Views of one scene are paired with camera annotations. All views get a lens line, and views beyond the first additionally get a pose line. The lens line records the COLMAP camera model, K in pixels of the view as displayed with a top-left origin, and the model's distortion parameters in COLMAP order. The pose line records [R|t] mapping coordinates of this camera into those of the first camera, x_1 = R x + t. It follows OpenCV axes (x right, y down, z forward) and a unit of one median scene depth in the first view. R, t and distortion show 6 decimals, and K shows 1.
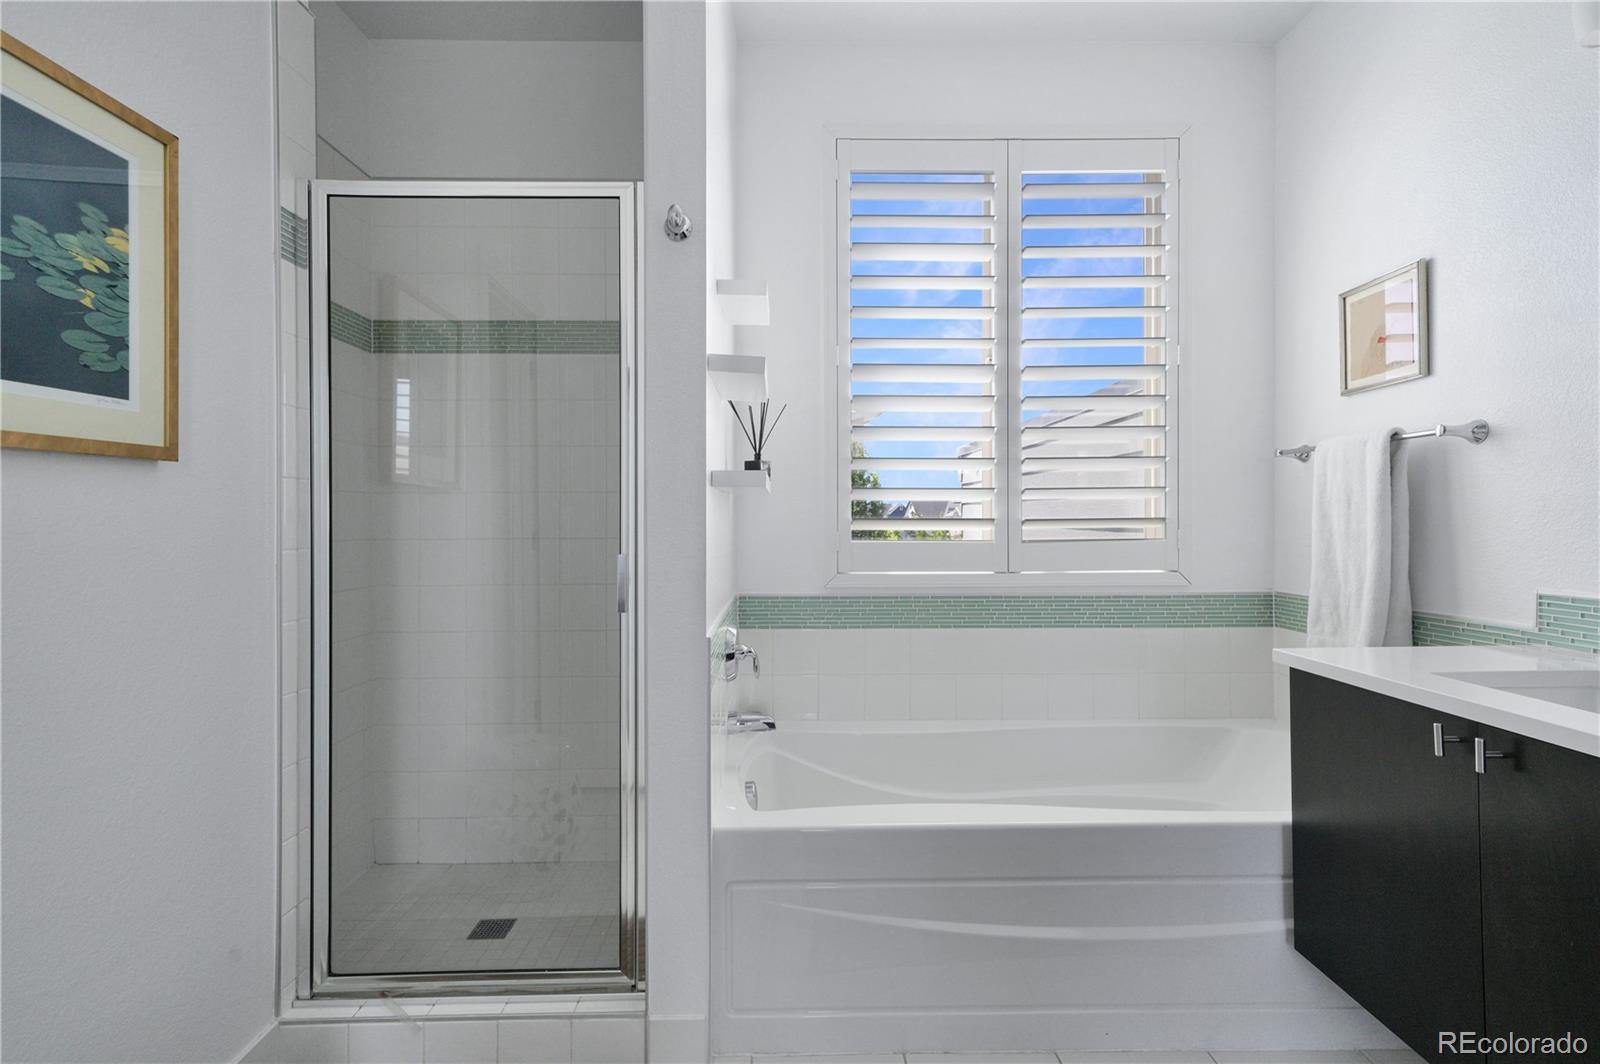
lens RADIAL K [[796.7, 0, 800.0], [0, 796.7, 532.0], [0, 0, 1]] dist [-0.001627, -0.000078]
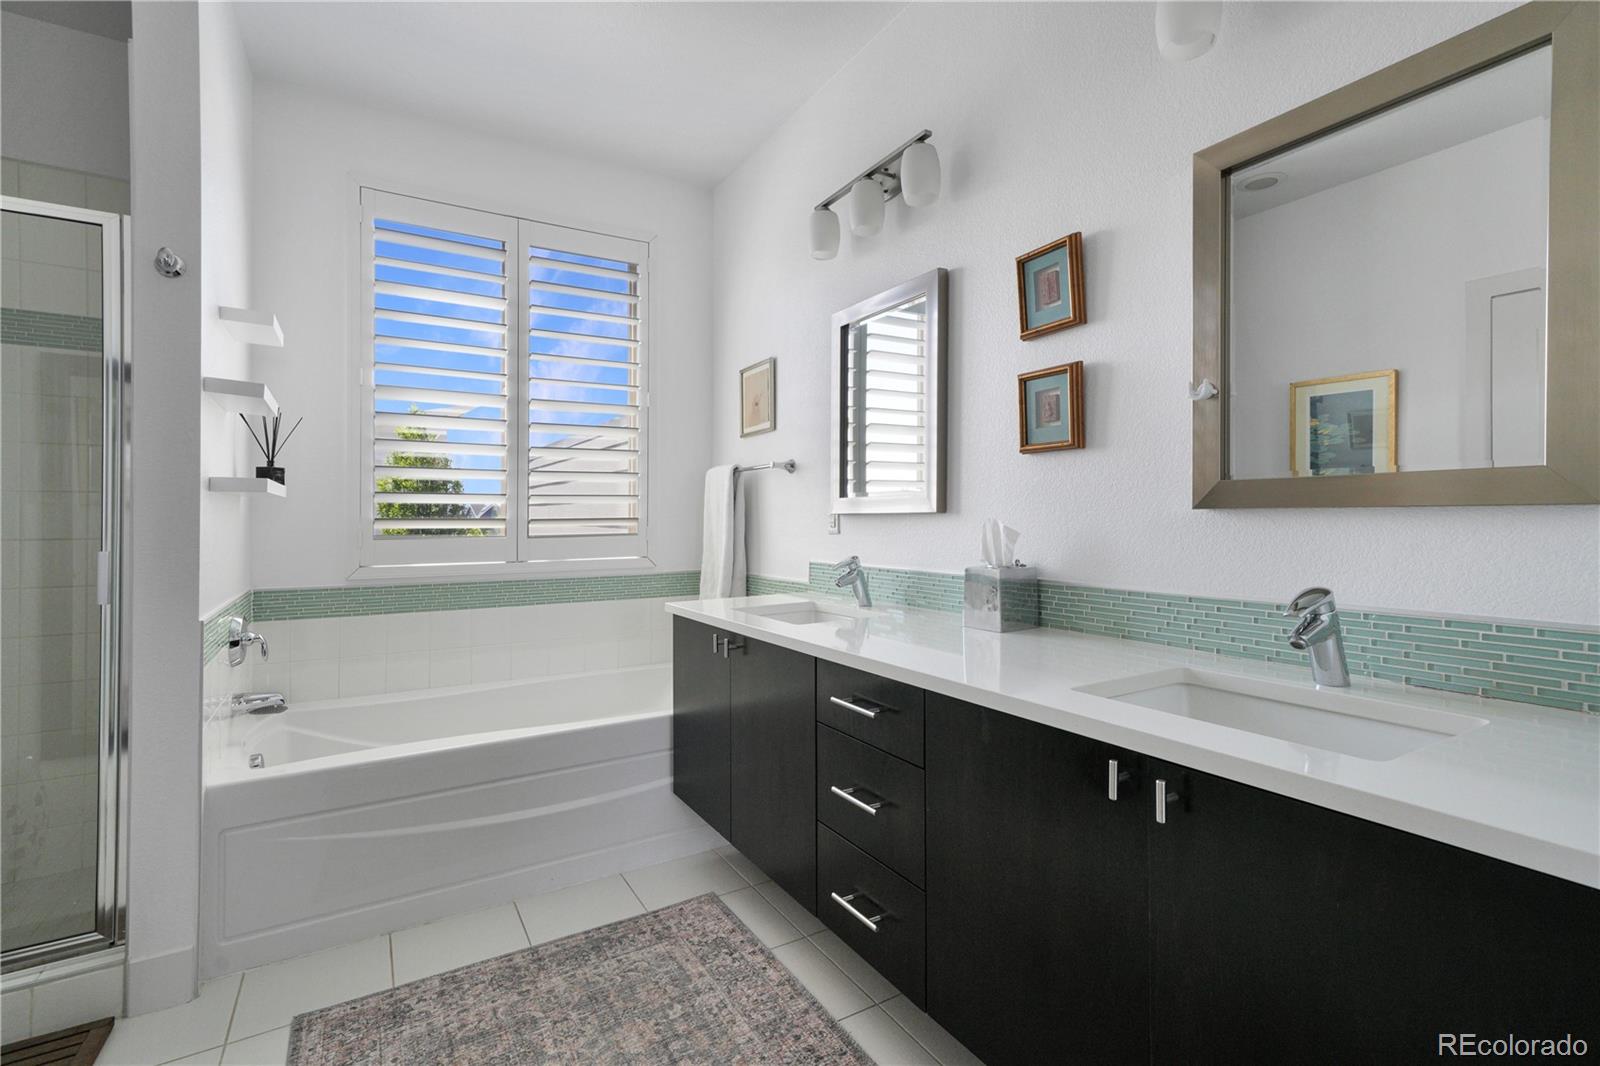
lens RADIAL K [[746.1, 0, 797.5], [0, 746.1, 517.8], [0, 0, 1]] dist [0.014237, -0.000303]
pose [[0.870000, -0.000551, 0.493052, 0.076722], [0.009671, 0.999826, -0.015946, 0.005292], [-0.492957, 0.018642, 0.869854, -0.298288]]
